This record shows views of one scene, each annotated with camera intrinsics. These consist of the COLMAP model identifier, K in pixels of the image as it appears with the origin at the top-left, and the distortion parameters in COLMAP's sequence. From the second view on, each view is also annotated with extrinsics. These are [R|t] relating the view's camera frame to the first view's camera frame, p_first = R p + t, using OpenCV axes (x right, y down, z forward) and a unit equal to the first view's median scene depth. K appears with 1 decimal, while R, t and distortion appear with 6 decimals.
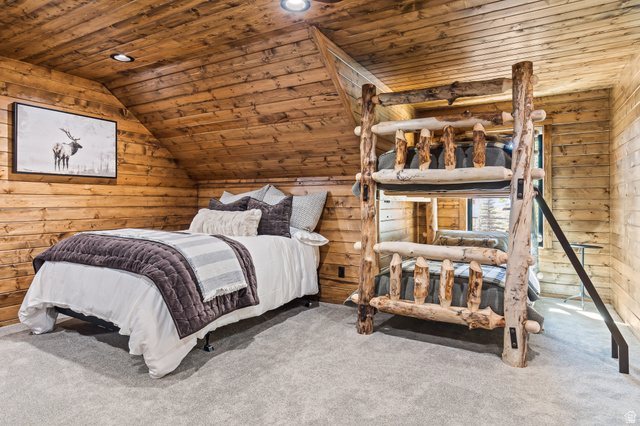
lens RADIAL K [[360.3, 0, 317.4], [0, 360.3, 207.6], [0, 0, 1]] dist [-0.003490, -0.000948]
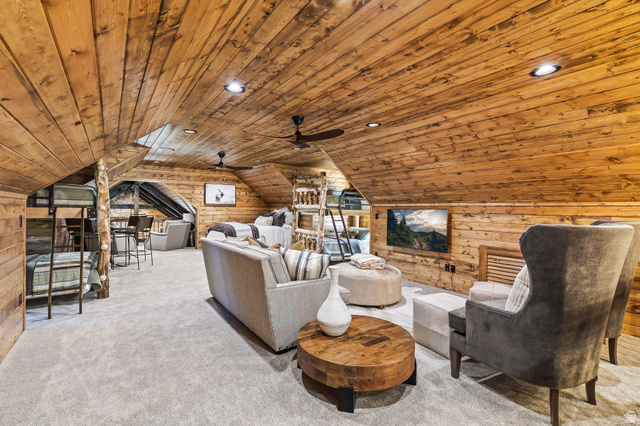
lens RADIAL K [[290.2, 0, 320.4], [0, 290.2, 212.4], [0, 0, 1]] dist [0.004672, -0.002043]
pose [[0.908663, 0.016469, -0.417206, 1.119423], [-0.019066, 0.999816, -0.002059, -0.031205], [0.417096, 0.009826, 0.908809, -0.894299]]
